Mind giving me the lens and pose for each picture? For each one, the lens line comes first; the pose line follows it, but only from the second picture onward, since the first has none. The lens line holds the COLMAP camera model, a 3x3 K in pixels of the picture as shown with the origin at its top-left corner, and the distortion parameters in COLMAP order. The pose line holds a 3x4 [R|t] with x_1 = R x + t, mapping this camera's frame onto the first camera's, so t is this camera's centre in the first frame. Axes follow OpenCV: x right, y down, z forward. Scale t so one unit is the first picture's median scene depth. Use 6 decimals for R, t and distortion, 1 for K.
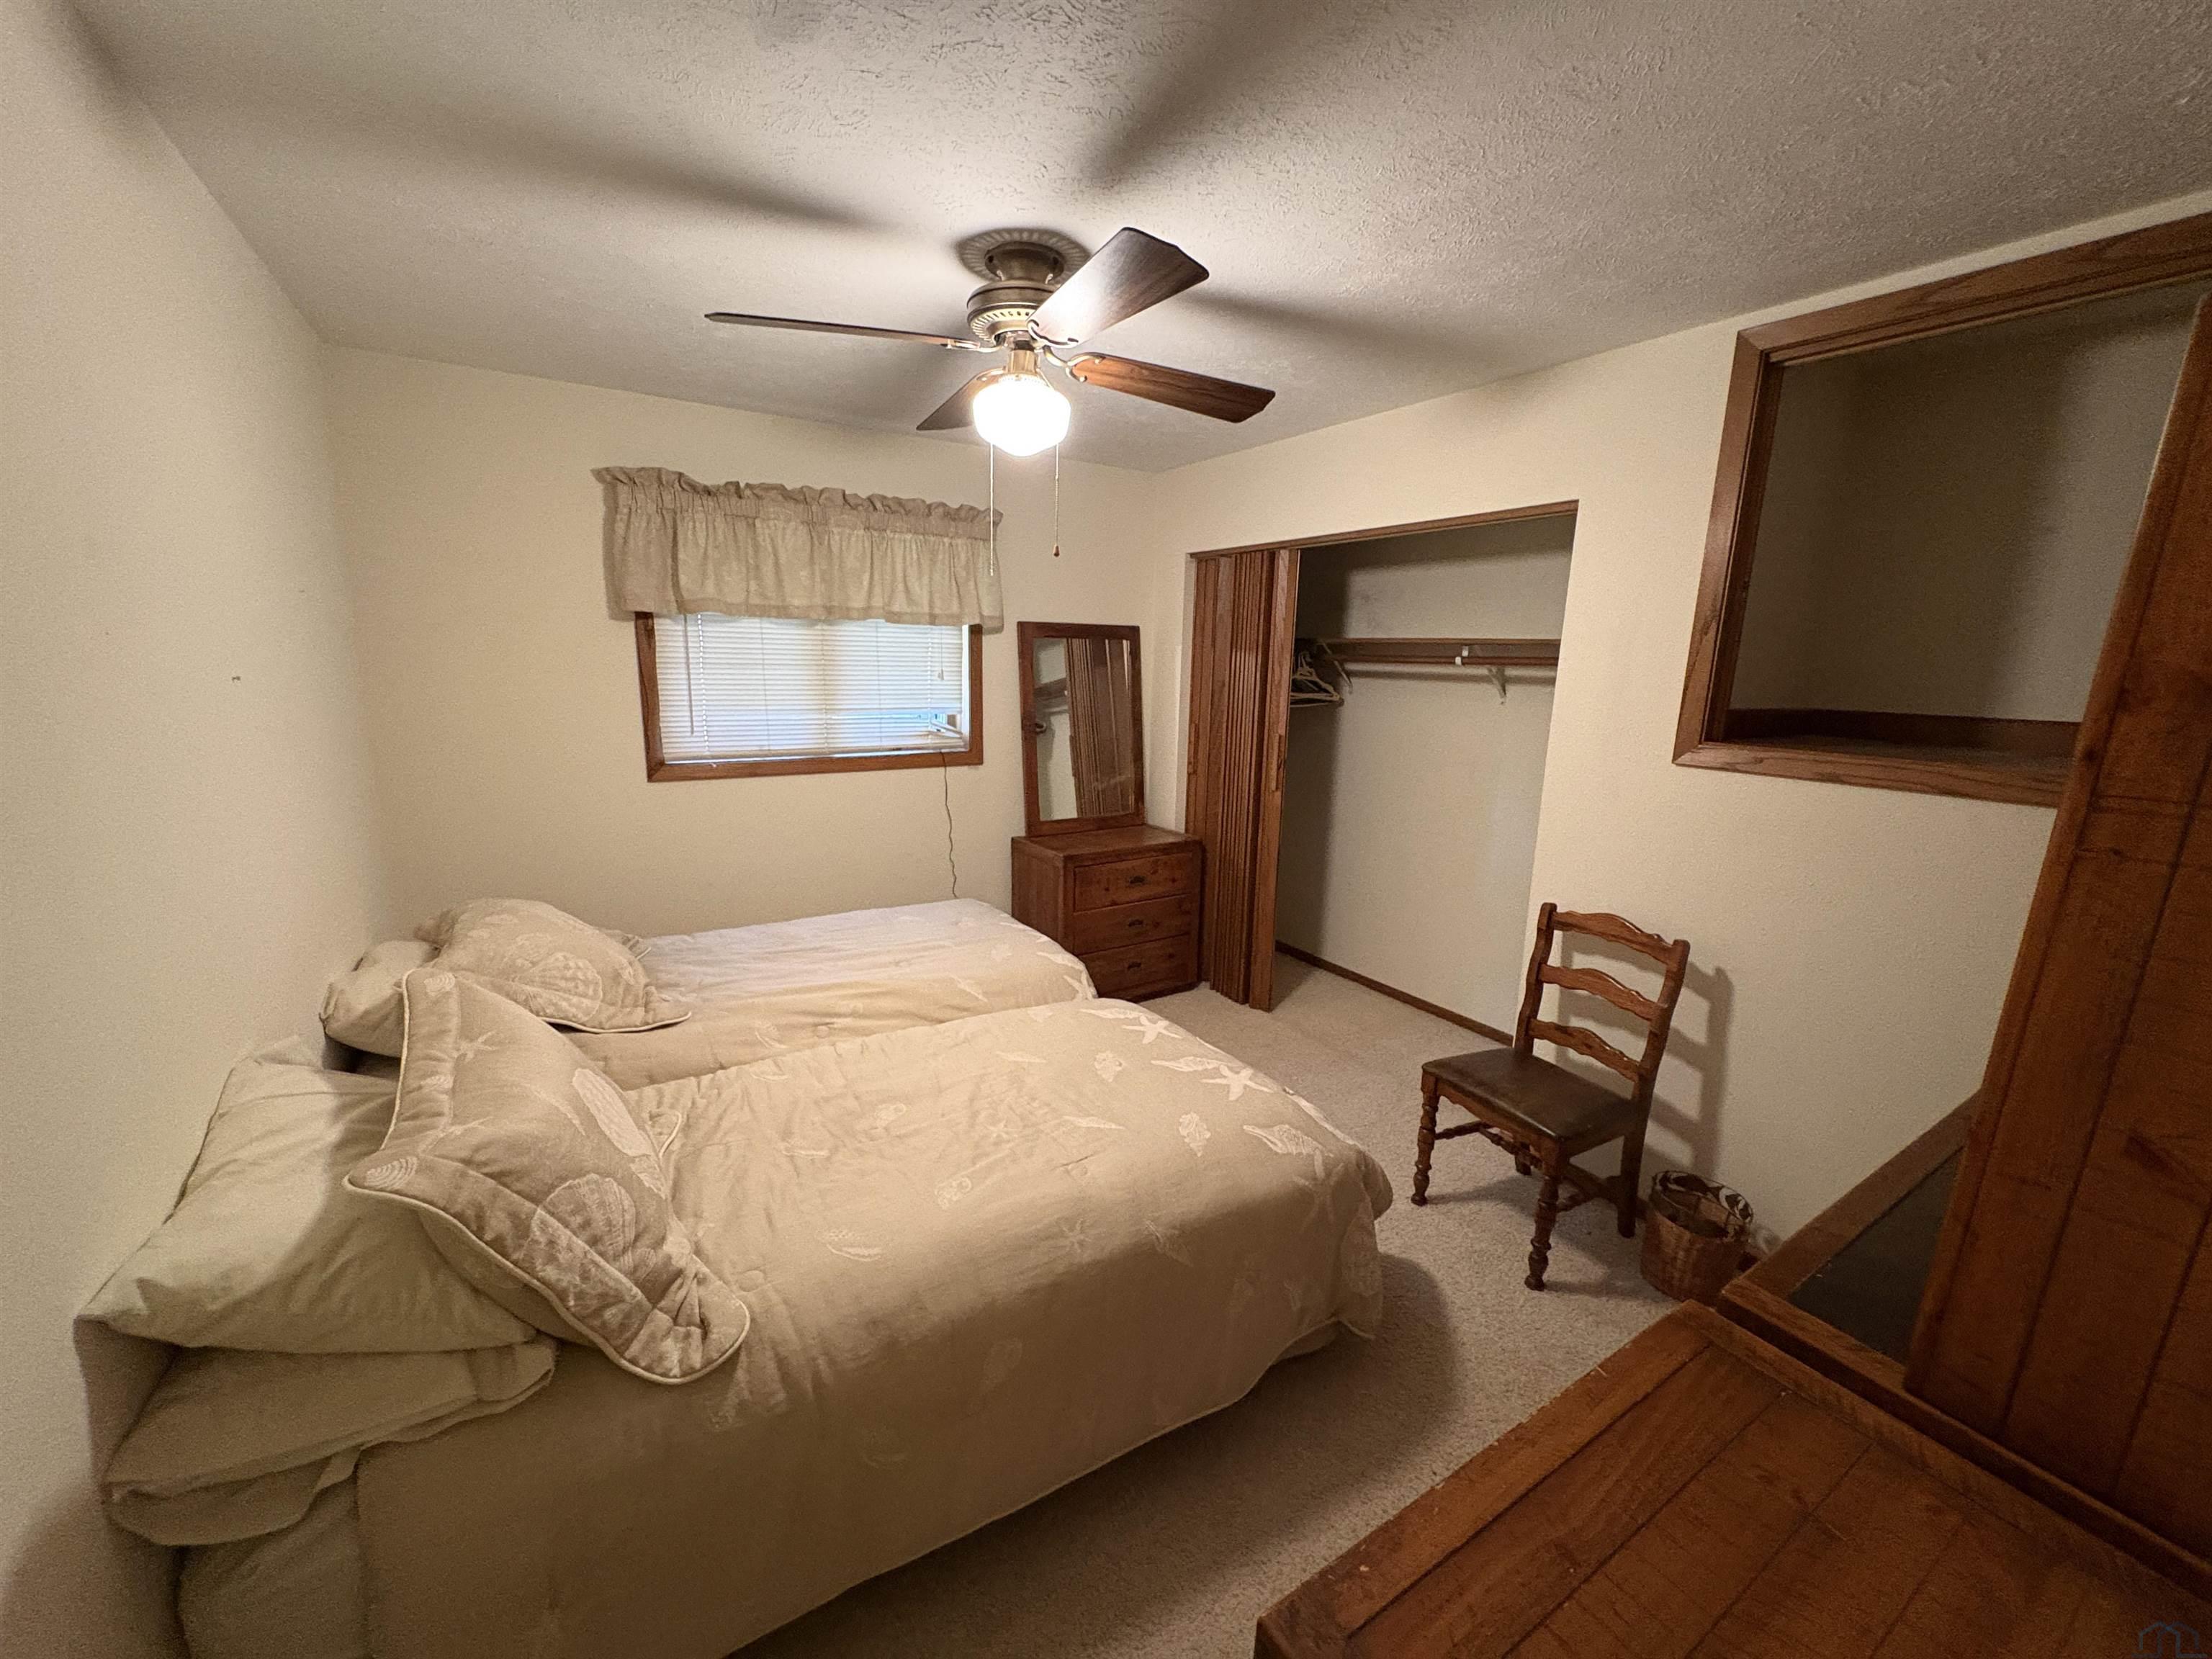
lens RADIAL K [[880.7, 0, 1097.3], [0, 880.7, 836.7], [0, 0, 1]] dist [-0.000237, 0.000584]
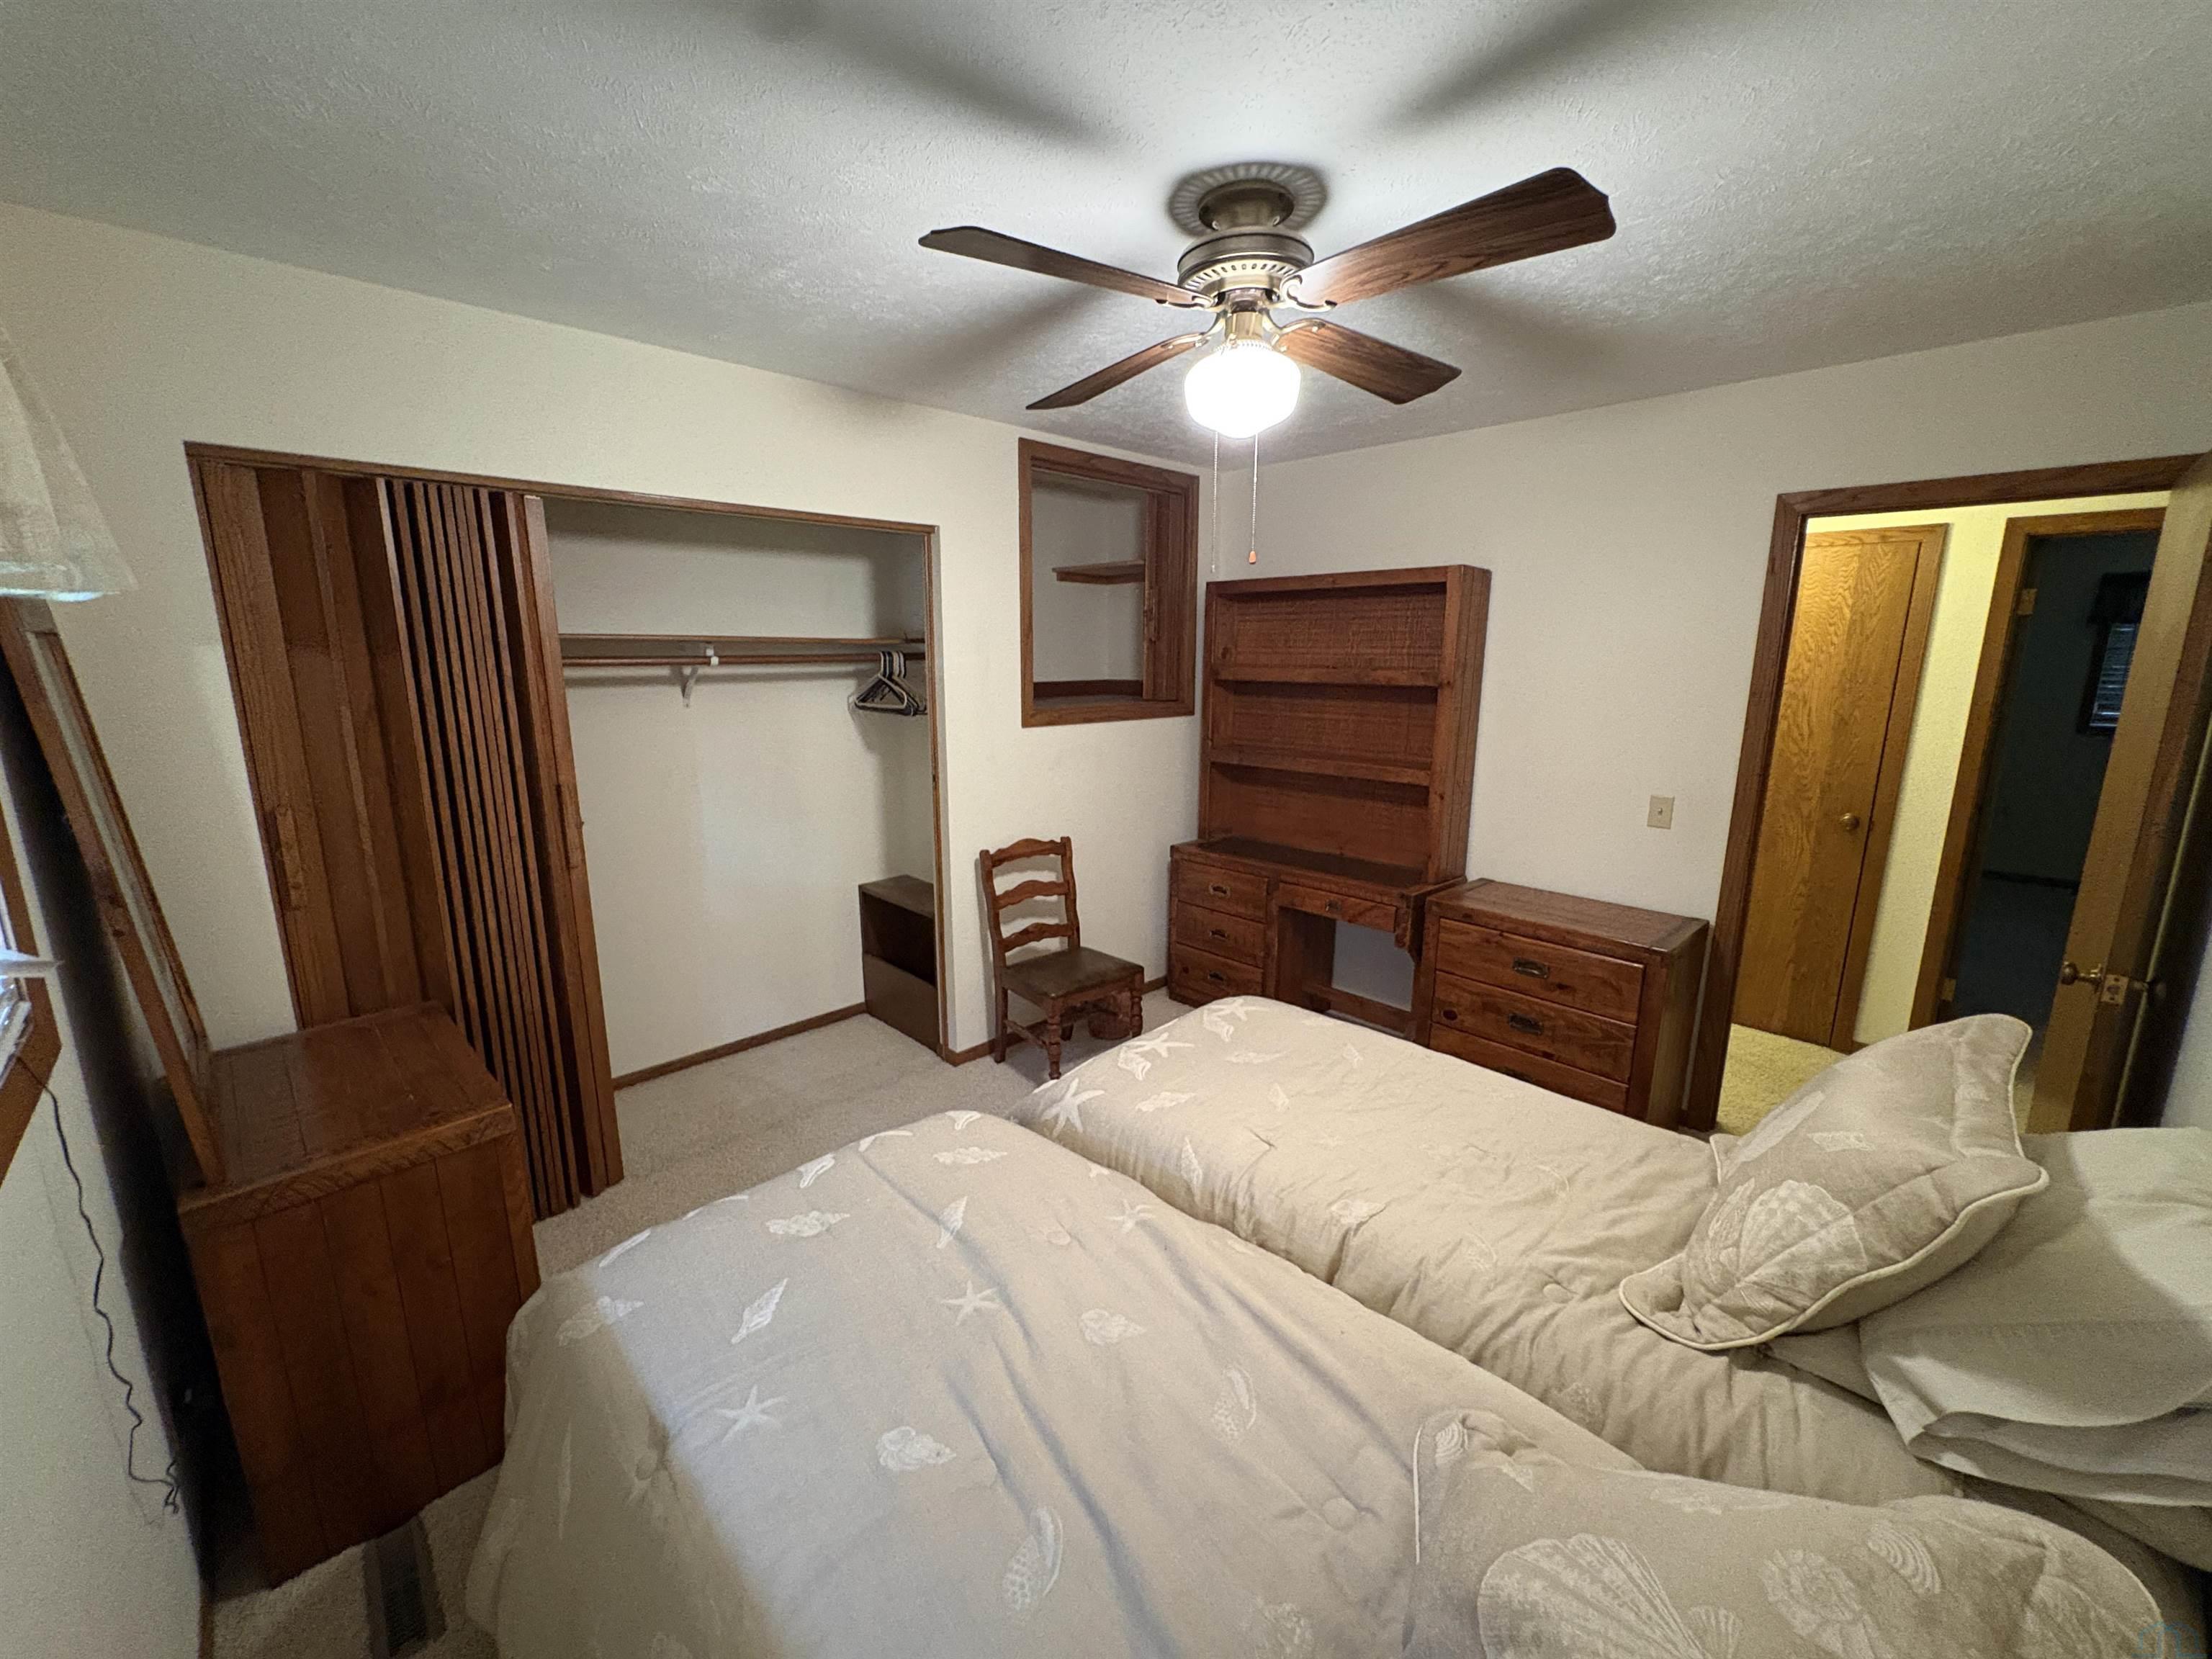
lens RADIAL K [[880.7, 0, 1100.7], [0, 880.7, 835.9], [0, 0, 1]] dist [-0.000237, 0.000584]
pose [[-0.203452, -0.219018, 0.954274, -0.736036], [0.196335, 0.945735, 0.258917, -0.243222], [-0.959198, 0.240034, -0.149411, 1.045317]]
